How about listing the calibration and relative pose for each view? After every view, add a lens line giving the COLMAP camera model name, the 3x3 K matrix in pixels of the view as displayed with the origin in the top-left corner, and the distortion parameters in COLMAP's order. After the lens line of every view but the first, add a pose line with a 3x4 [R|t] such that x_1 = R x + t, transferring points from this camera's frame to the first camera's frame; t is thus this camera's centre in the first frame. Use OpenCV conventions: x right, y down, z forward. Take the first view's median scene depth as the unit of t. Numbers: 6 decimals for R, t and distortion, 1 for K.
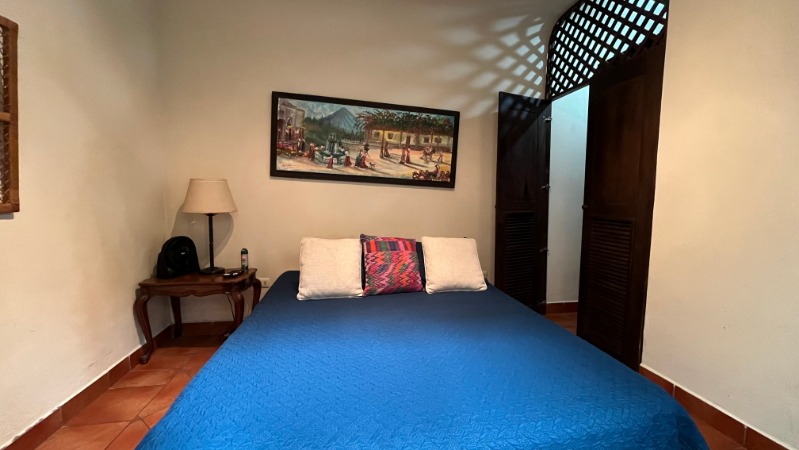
lens RADIAL K [[321.5, 0, 401.4], [0, 321.5, 222.2], [0, 0, 1]] dist [-0.005106, -0.000099]
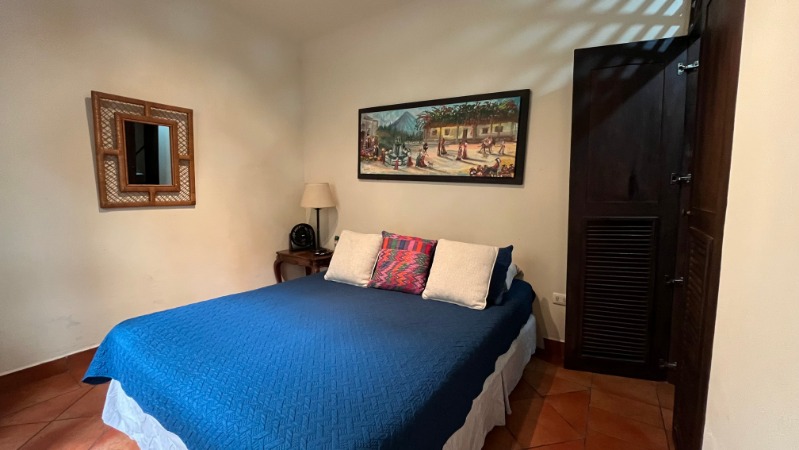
lens RADIAL K [[321.5, 0, 402.2], [0, 321.5, 224.6], [0, 0, 1]] dist [-0.005106, -0.000099]
pose [[0.733456, 0.058566, -0.677209, 0.541958], [-0.046218, 0.998273, 0.036275, -0.021891], [0.678163, 0.004693, 0.734896, 0.211141]]
